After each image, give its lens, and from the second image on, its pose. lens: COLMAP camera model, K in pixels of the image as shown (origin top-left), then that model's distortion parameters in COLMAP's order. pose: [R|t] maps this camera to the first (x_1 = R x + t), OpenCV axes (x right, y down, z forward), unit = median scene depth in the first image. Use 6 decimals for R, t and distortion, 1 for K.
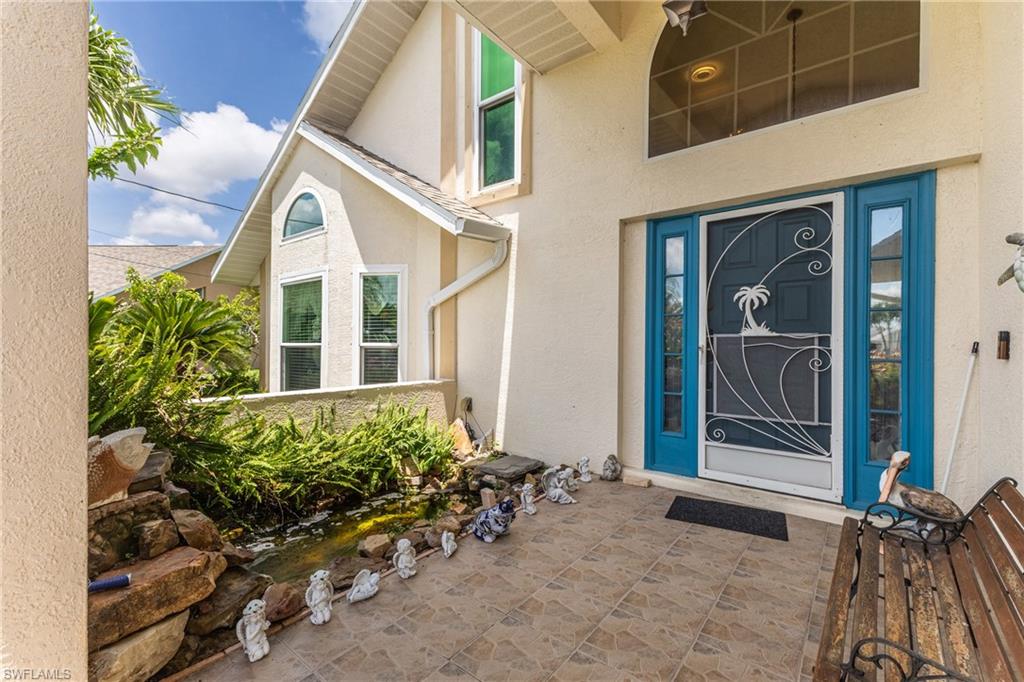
lens RADIAL K [[443.5, 0, 516.5], [0, 443.5, 344.2], [0, 0, 1]] dist [0.000009, 0.000034]
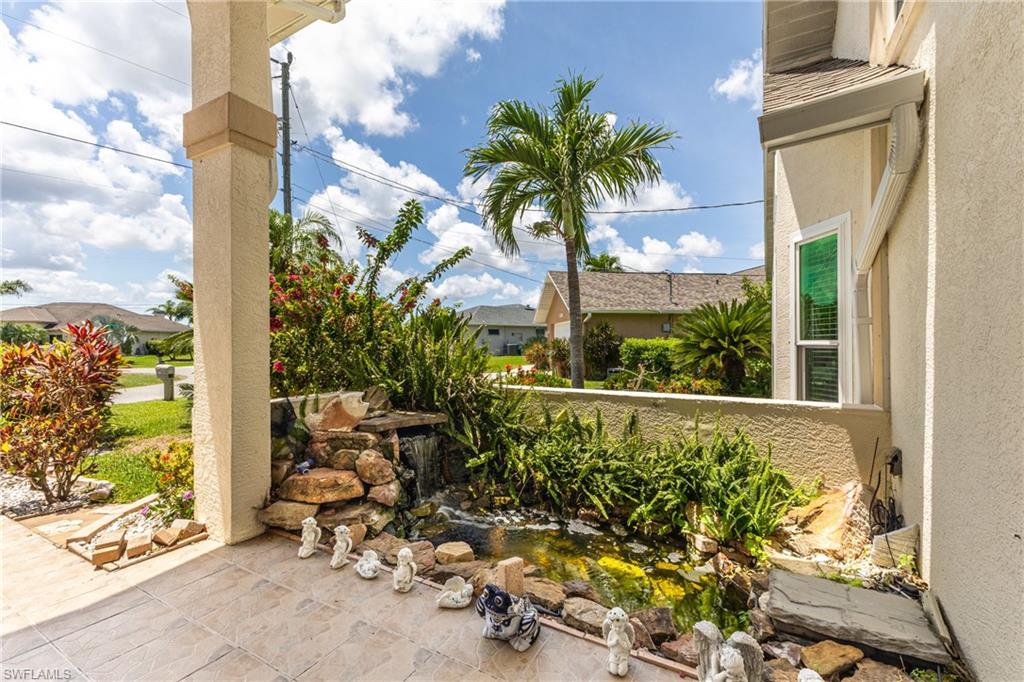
lens RADIAL K [[443.5, 0, 515.4], [0, 443.5, 340.4], [0, 0, 1]] dist [0.000009, 0.000034]
pose [[0.138494, -0.011525, -0.990296, 0.306867], [-0.000169, 0.999932, -0.011661, 0.005407], [0.990363, 0.001782, 0.138483, 0.476956]]
